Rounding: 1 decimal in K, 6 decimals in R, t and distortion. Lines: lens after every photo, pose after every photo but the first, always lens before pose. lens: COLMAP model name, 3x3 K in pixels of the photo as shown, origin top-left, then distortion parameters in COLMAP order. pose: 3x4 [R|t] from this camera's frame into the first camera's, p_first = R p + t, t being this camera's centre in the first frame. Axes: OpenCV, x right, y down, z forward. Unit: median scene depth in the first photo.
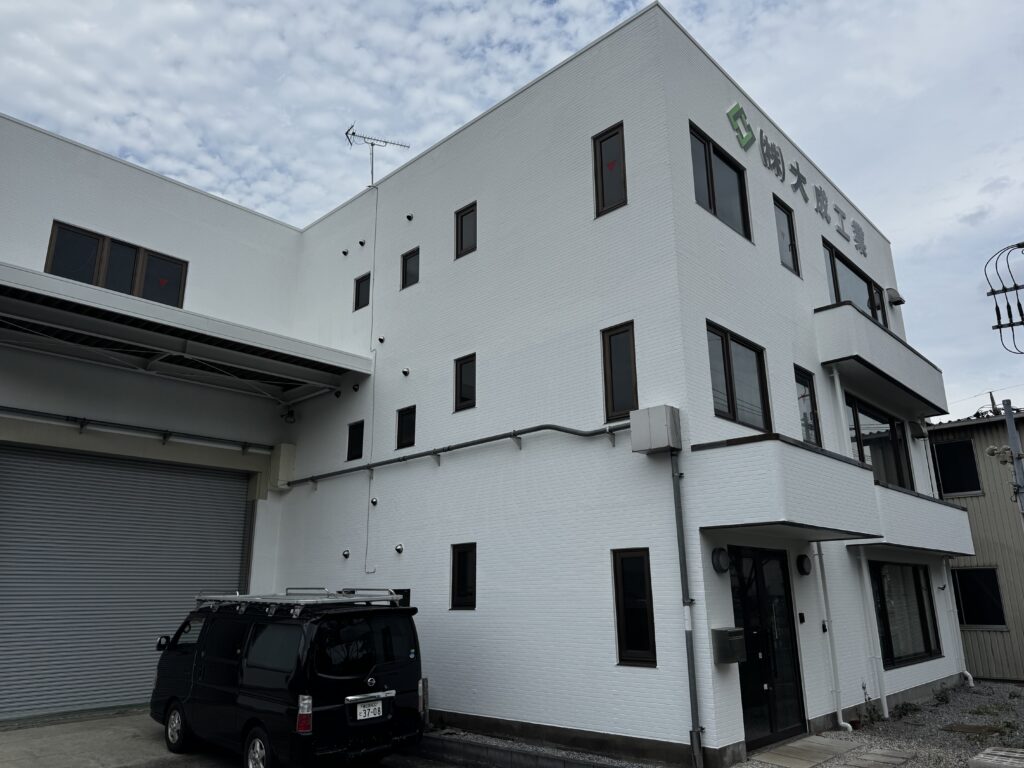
lens RADIAL K [[722.4, 0, 512.0], [0, 722.4, 384.0], [0, 0, 1]] dist [0.085191, -0.079327]
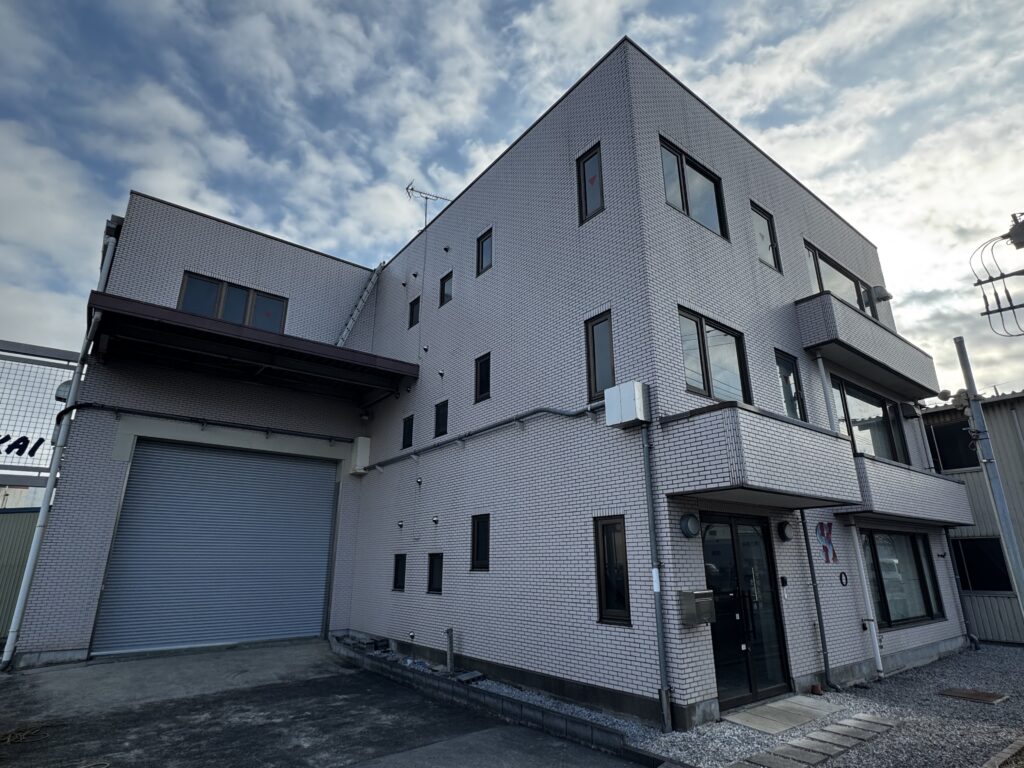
lens RADIAL K [[544.2, 0, 512.0], [0, 544.2, 384.0], [0, 0, 1]] dist [0.016059, 0.000241]
pose [[0.987886, -0.038586, -0.150305, 0.113687], [0.033694, 0.998821, -0.034961, 0.040545], [0.151477, 0.029473, 0.988021, 0.127016]]
